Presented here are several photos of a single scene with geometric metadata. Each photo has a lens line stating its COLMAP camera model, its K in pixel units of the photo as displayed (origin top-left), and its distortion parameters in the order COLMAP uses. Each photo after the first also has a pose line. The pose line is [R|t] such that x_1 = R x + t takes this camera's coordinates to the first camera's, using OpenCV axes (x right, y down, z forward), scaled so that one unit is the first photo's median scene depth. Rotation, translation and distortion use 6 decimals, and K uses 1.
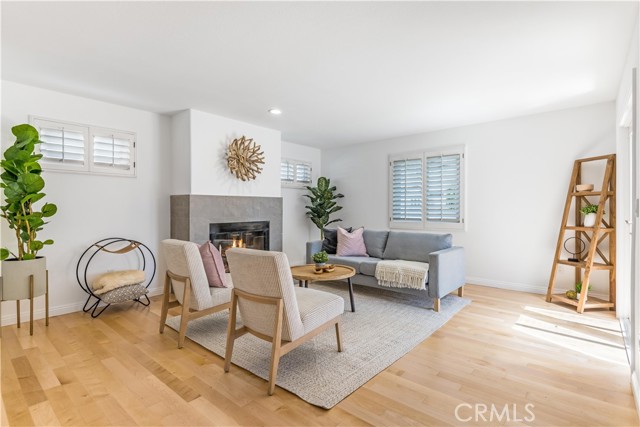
lens RADIAL K [[318.8, 0, 329.8], [0, 318.8, 208.3], [0, 0, 1]] dist [0.016890, -0.004294]
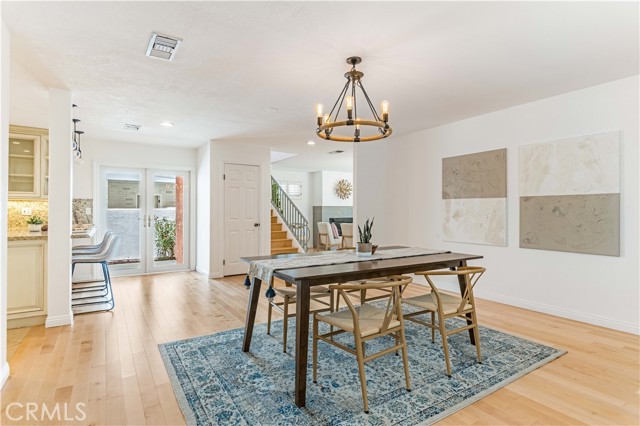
lens RADIAL K [[329.6, 0, 322.0], [0, 329.6, 213.7], [0, 0, 1]] dist [-0.003213, -0.001984]
pose [[0.953736, 0.001440, -0.300643, 0.319280], [0.000471, 0.999980, 0.006283, 0.000898], [0.300646, -0.006134, 0.953716, -1.406034]]
